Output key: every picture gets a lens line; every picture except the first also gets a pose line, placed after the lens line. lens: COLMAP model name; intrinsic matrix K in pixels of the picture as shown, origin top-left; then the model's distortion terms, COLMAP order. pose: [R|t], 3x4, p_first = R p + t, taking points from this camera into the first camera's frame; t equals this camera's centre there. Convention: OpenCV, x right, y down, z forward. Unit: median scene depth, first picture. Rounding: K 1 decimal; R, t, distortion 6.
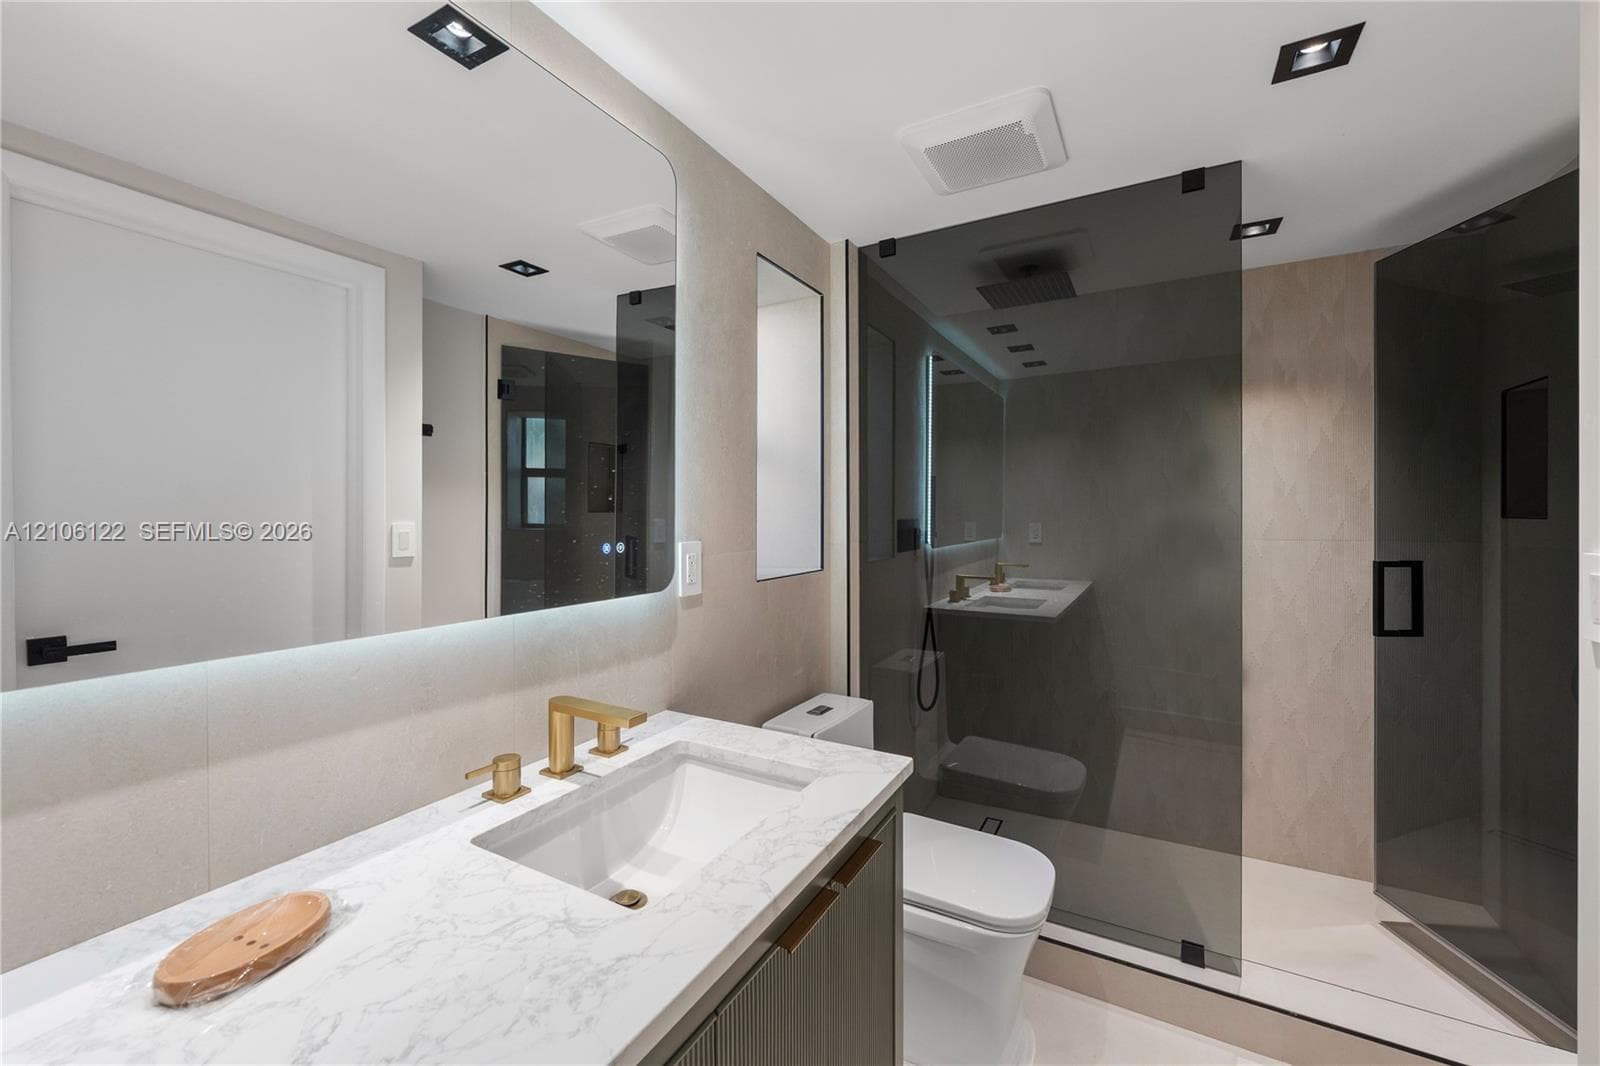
lens RADIAL K [[667.4, 0, 800.0], [0, 667.4, 533.0], [0, 0, 1]] dist [0.001117, -0.000158]
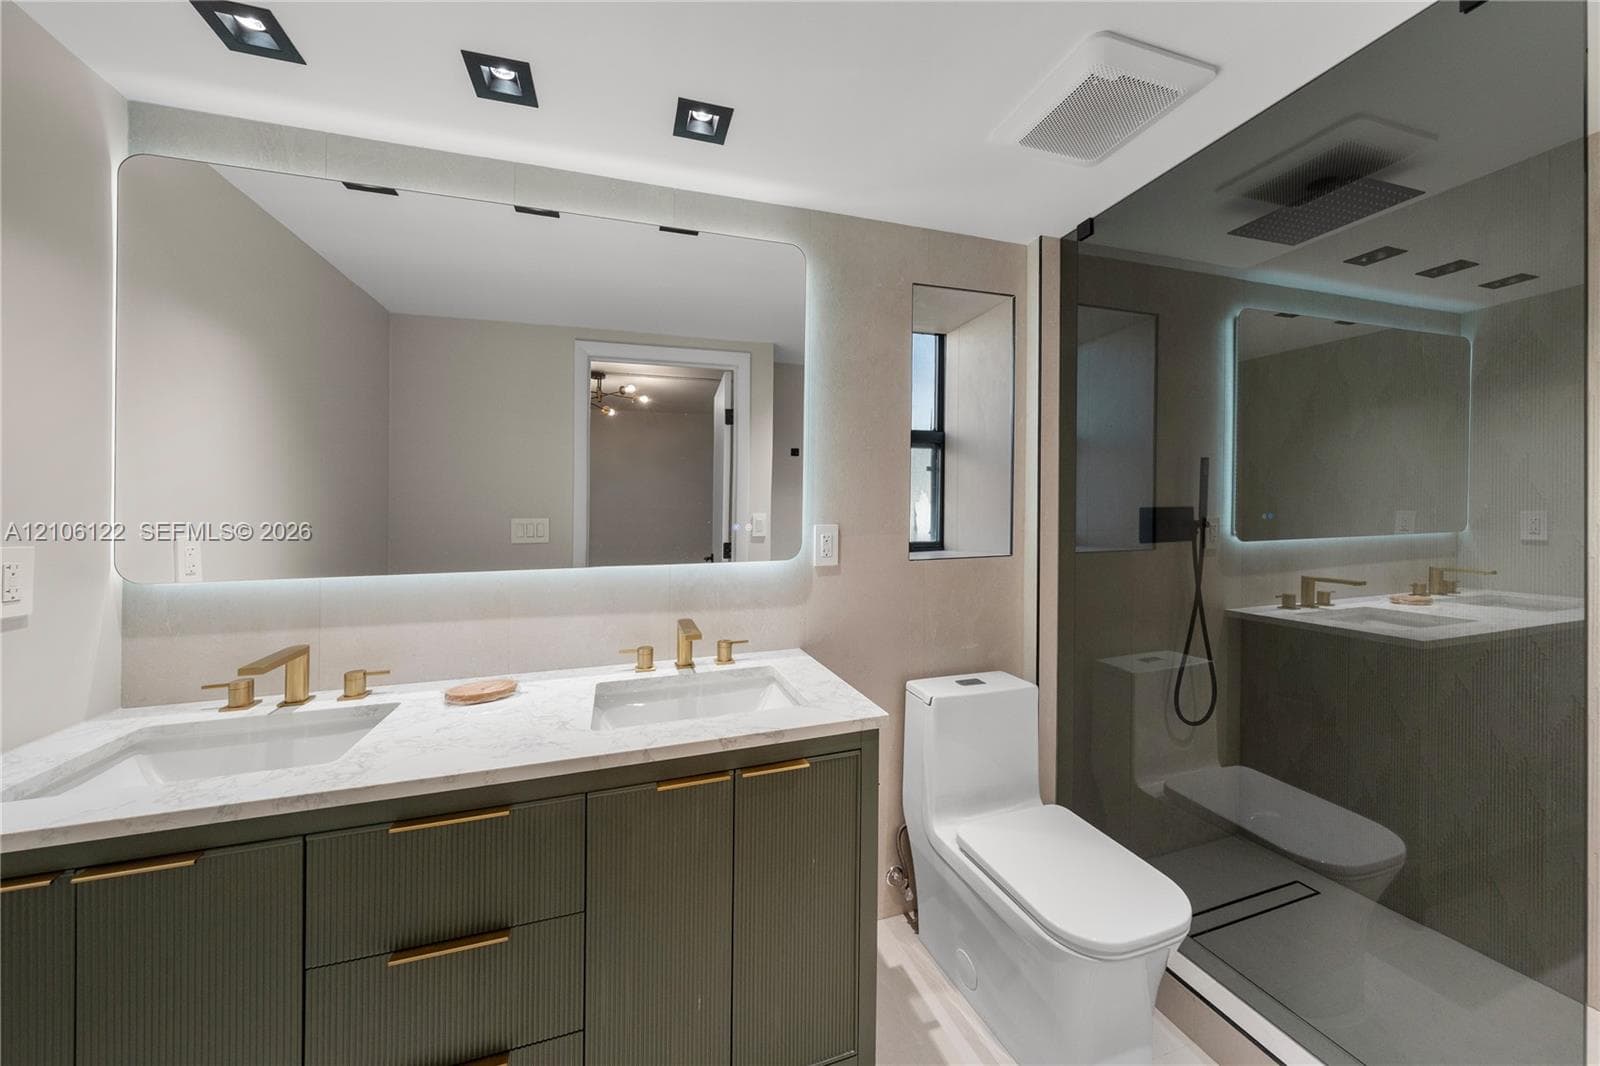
lens RADIAL K [[580.6, 0, 800.2], [0, 580.6, 518.0], [0, 0, 1]] dist [-0.000813, -0.000063]
pose [[0.710271, -0.003394, -0.703920, 0.435576], [-0.008116, 0.999882, -0.013011, 0.010287], [0.703882, 0.014955, 0.710160, 0.108122]]
